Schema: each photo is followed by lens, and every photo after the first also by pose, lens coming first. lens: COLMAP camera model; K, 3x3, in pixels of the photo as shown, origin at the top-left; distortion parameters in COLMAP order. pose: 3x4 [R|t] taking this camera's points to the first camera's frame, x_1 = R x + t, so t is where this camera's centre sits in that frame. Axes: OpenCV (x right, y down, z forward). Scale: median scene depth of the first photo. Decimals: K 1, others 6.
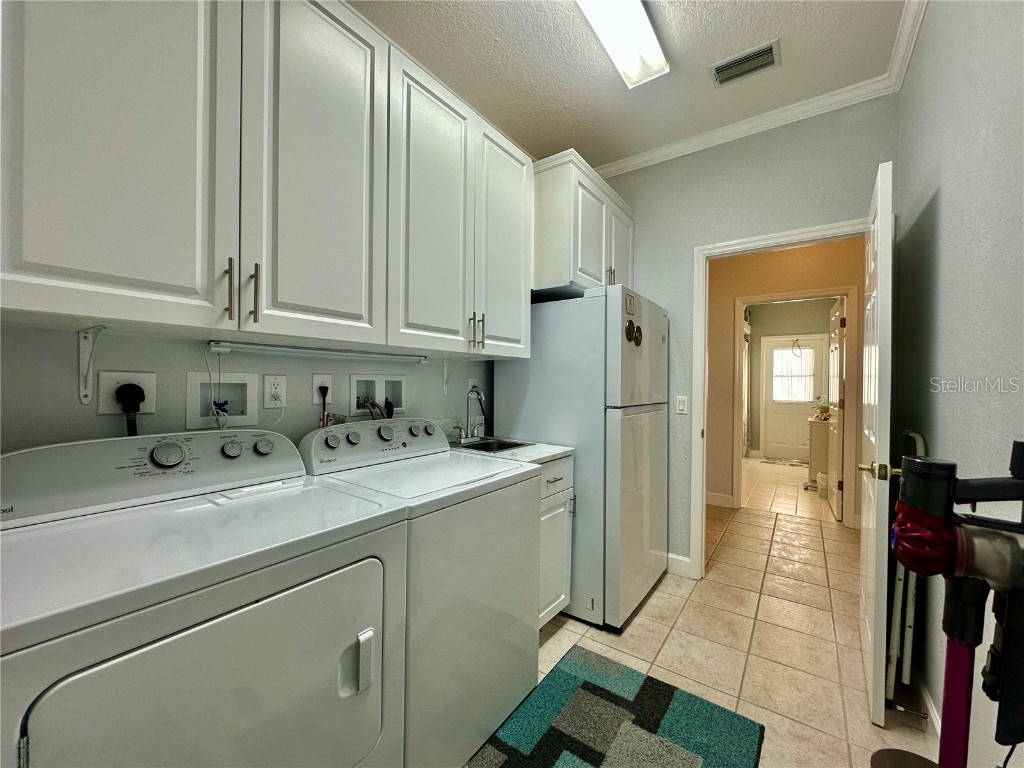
lens RADIAL K [[408.5, 0, 514.7], [0, 408.5, 383.6], [0, 0, 1]] dist [-0.003020, 0.000039]
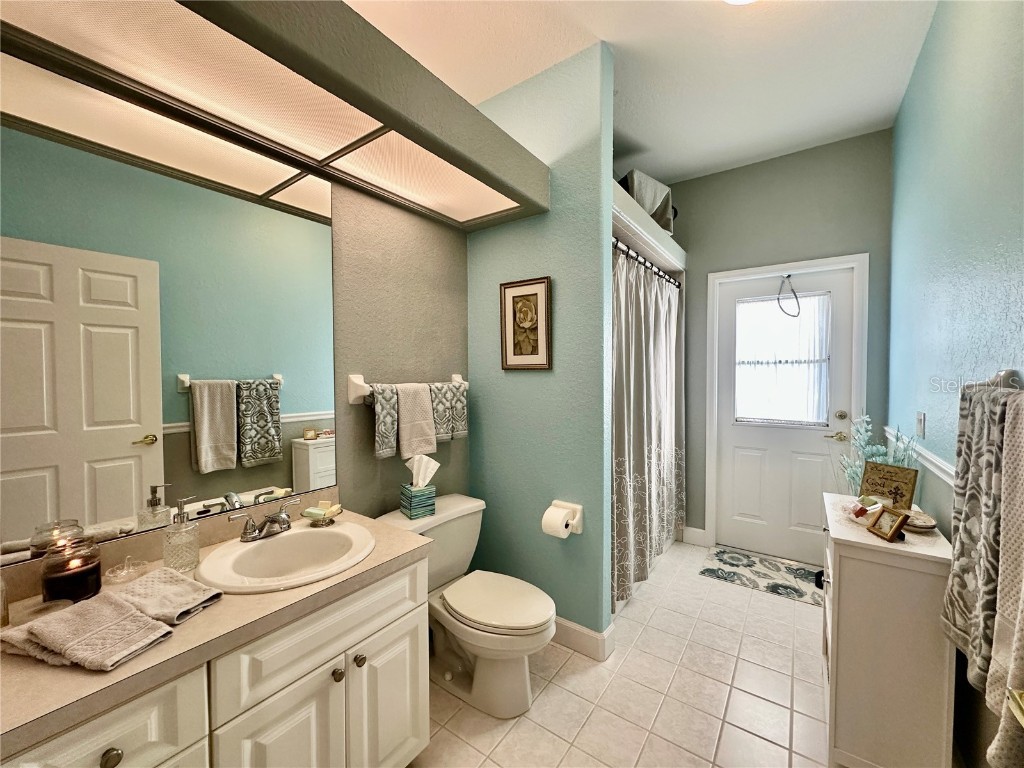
lens RADIAL K [[408.5, 0, 509.2], [0, 408.5, 380.8], [0, 0, 1]] dist [-0.003020, 0.000039]
pose [[0.999869, -0.016131, 0.001306, 0.388154], [0.016093, 0.999542, 0.025626, -0.013772], [-0.001719, -0.025601, 0.999671, 0.558347]]
